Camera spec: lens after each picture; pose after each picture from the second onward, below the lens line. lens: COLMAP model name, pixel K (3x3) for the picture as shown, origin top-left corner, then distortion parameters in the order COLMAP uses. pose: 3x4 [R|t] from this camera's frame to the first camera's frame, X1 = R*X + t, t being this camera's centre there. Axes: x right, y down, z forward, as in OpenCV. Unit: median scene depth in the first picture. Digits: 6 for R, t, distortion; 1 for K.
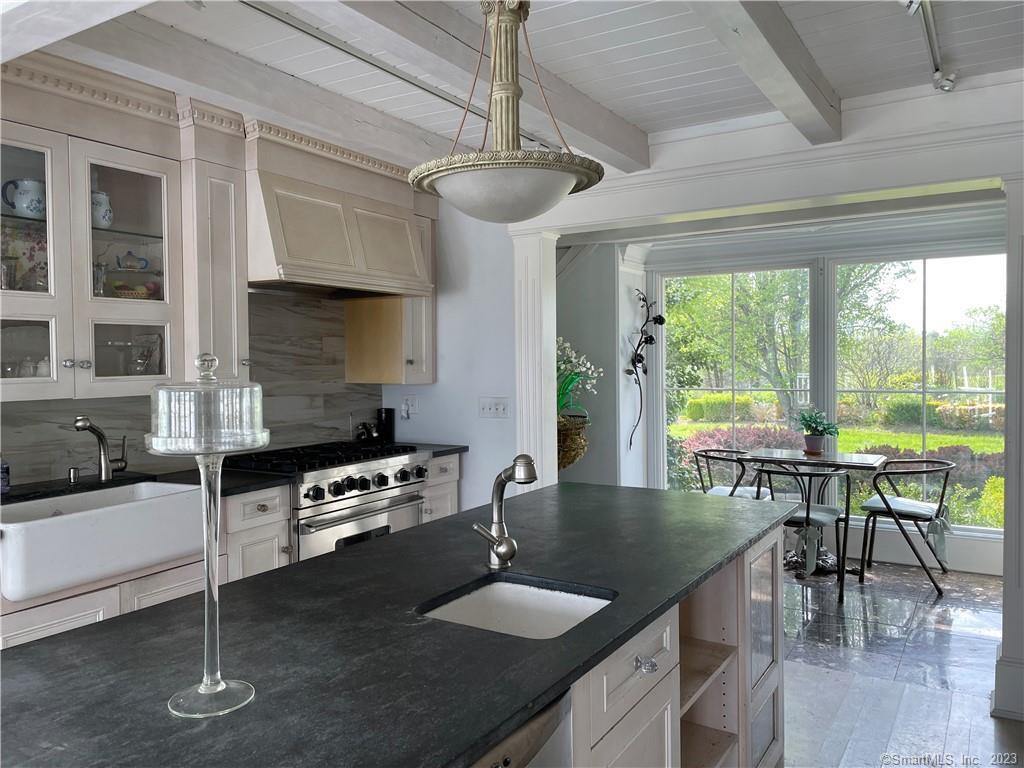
lens RADIAL K [[779.5, 0, 504.5], [0, 779.5, 381.3], [0, 0, 1]] dist [0.092968, -0.122217]
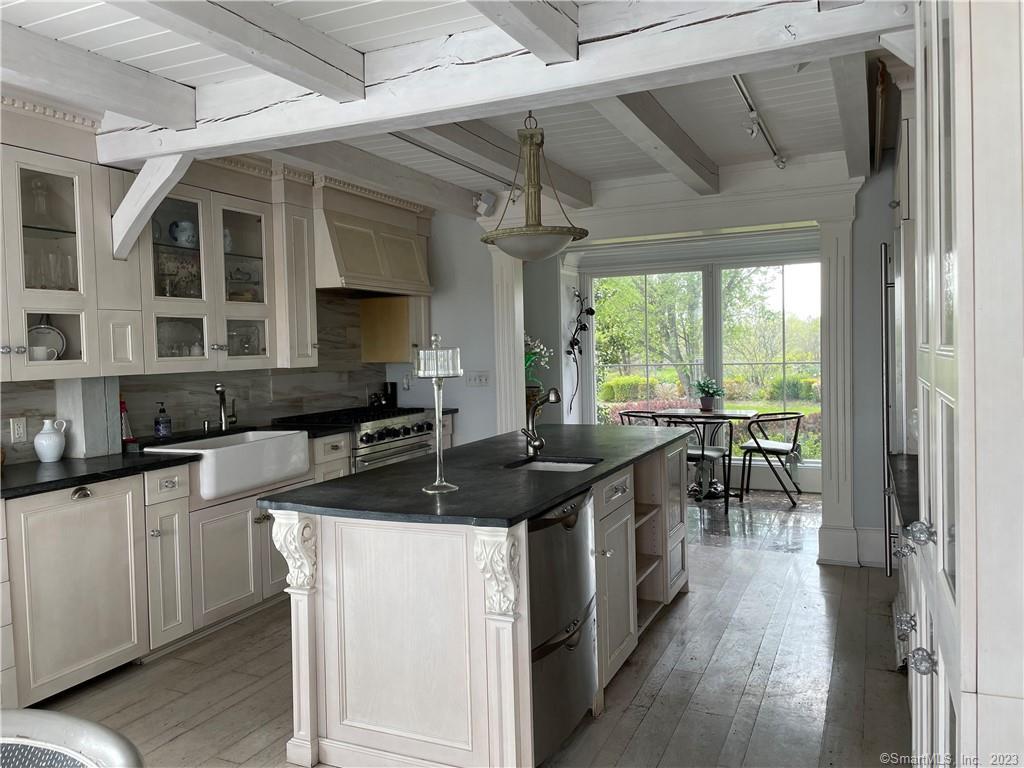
lens RADIAL K [[779.5, 0, 513.5], [0, 779.5, 381.1], [0, 0, 1]] dist [0.092968, -0.122217]
pose [[0.991834, -0.020350, 0.125900, -0.112392], [0.018694, 0.999723, 0.014323, 0.018033], [-0.126157, -0.011852, 0.991940, -0.311077]]
